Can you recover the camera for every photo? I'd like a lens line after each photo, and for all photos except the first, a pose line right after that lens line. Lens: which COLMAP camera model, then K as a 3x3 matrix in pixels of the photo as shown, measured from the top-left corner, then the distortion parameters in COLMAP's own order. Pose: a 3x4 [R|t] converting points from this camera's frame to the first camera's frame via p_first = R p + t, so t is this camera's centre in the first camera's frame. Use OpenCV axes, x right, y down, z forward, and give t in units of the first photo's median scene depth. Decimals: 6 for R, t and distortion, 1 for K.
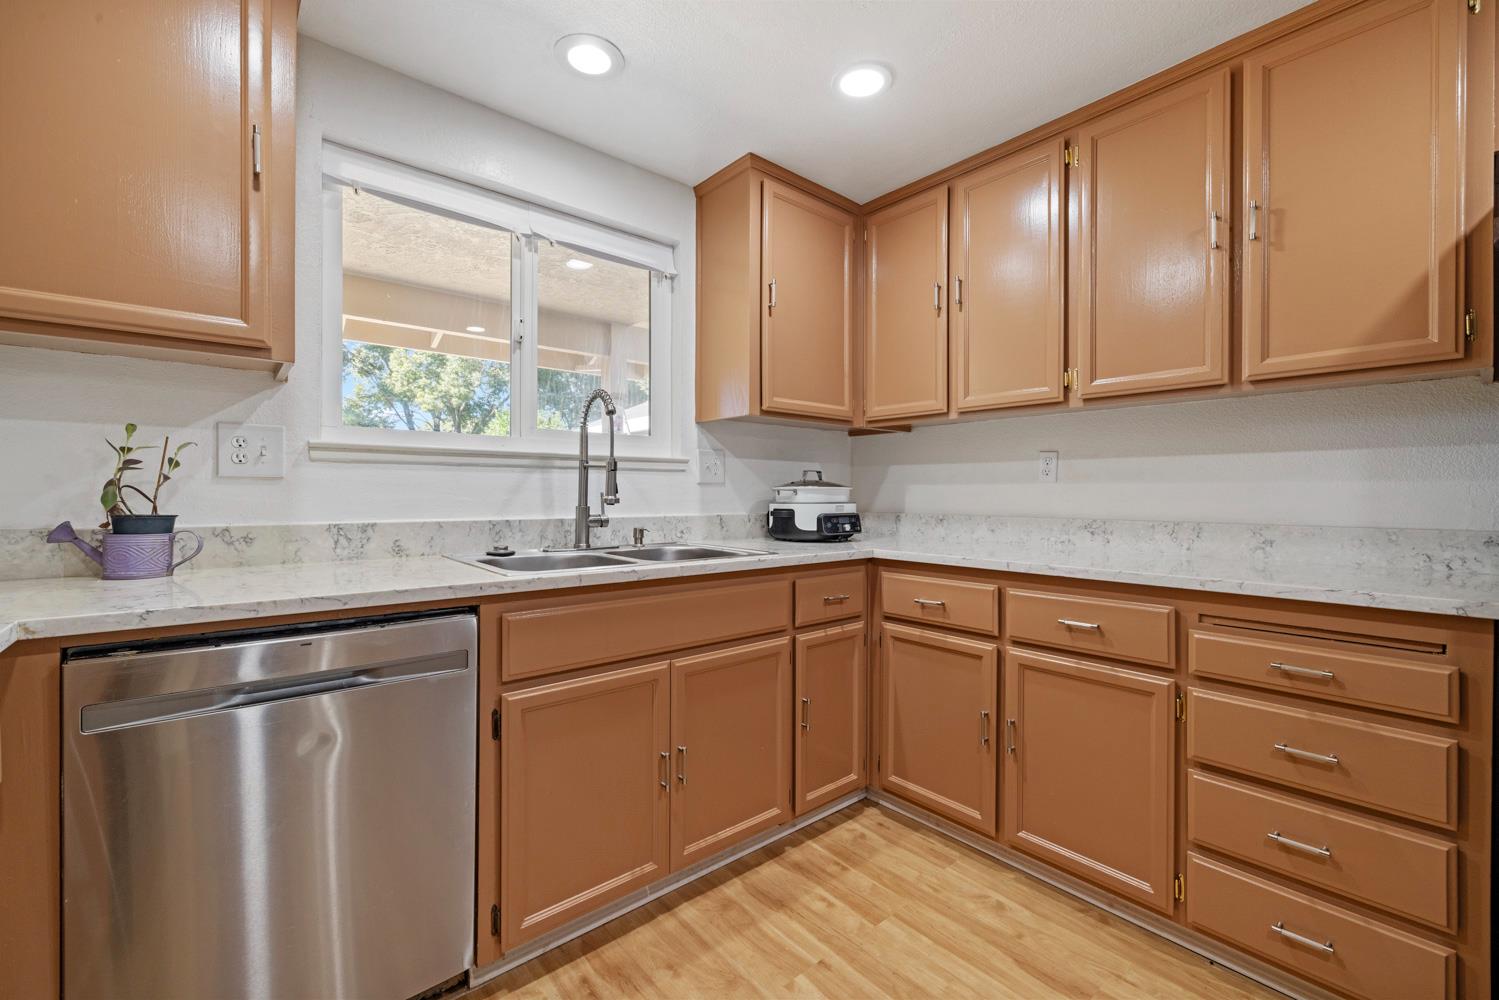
lens RADIAL K [[623.8, 0, 747.8], [0, 623.8, 495.2], [0, 0, 1]] dist [-0.000604, -0.000148]
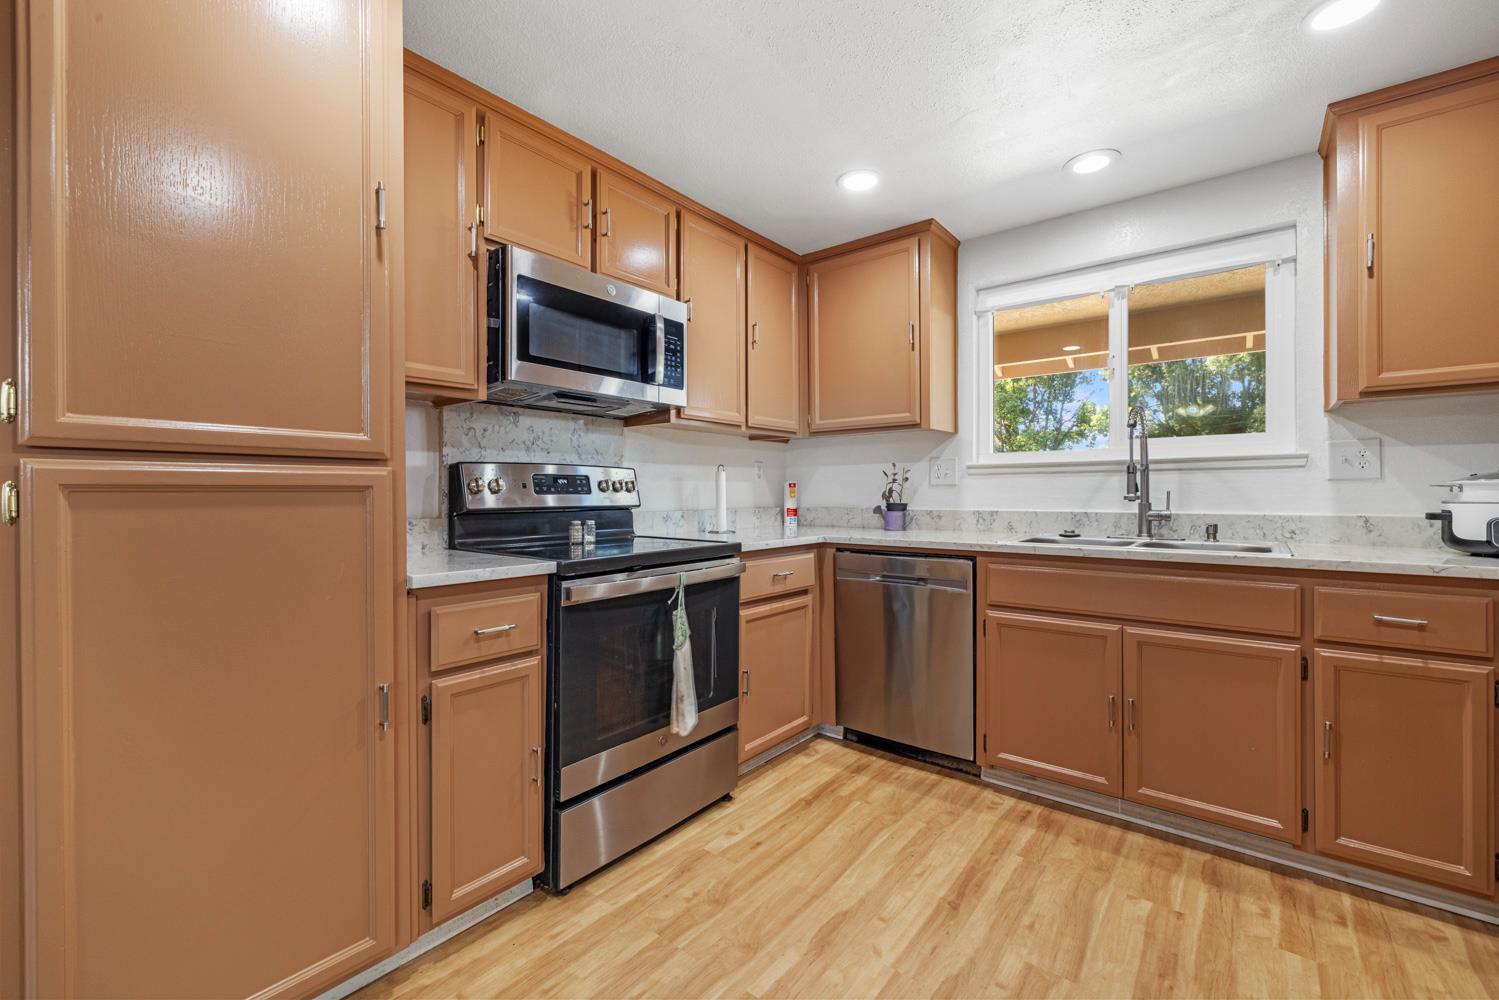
lens RADIAL K [[623.8, 0, 747.8], [0, 623.8, 495.2], [0, 0, 1]] dist [-0.000604, -0.000148]
pose [[0.191894, -0.001757, -0.981414, 0.840711], [0.002147, 0.999997, -0.001370, 0.003816], [0.981413, -0.001844, 0.191897, 0.026656]]
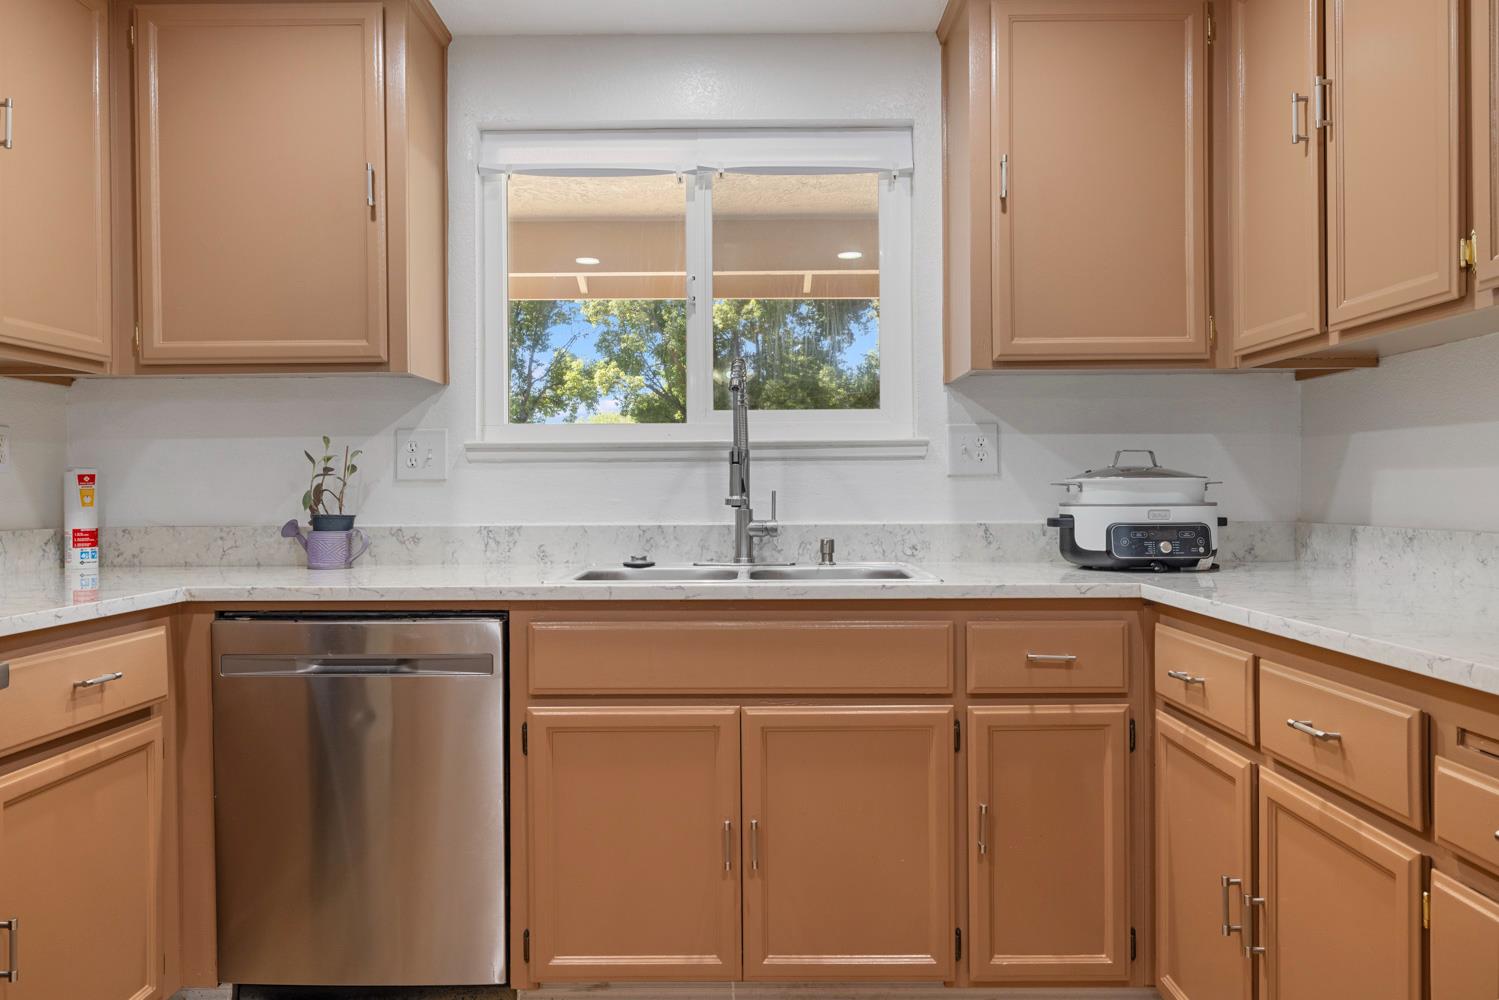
lens RADIAL K [[1083.0, 0, 745.0], [0, 1083.0, 497.6], [0, 0, 1]] dist [-0.002883, 0.002061]
pose [[0.758443, -0.004332, -0.651725, 0.673762], [0.007370, 0.999971, 0.001929, 0.001193], [0.651698, -0.006266, 0.758453, -0.017921]]
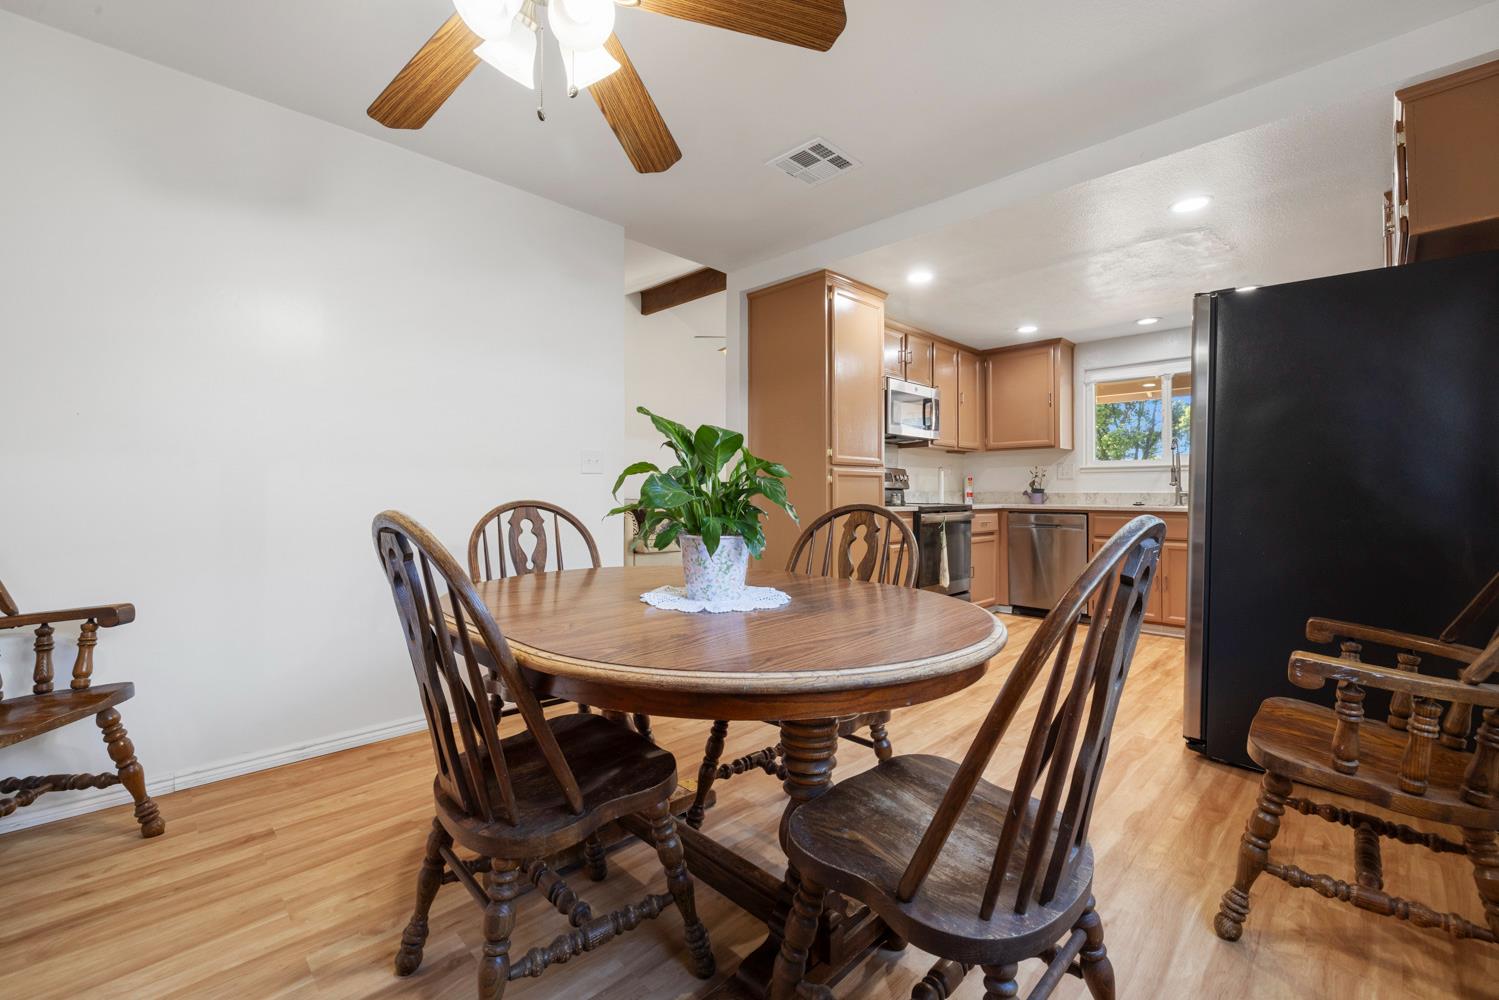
lens RADIAL K [[623.8, 0, 747.8], [0, 623.8, 495.2], [0, 0, 1]] dist [-0.000604, -0.000148]
pose [[0.077537, -0.001344, -0.996989, 2.148494], [-0.001427, 0.999998, -0.001459, 0.060833], [0.996988, 0.001535, 0.077535, -0.877929]]
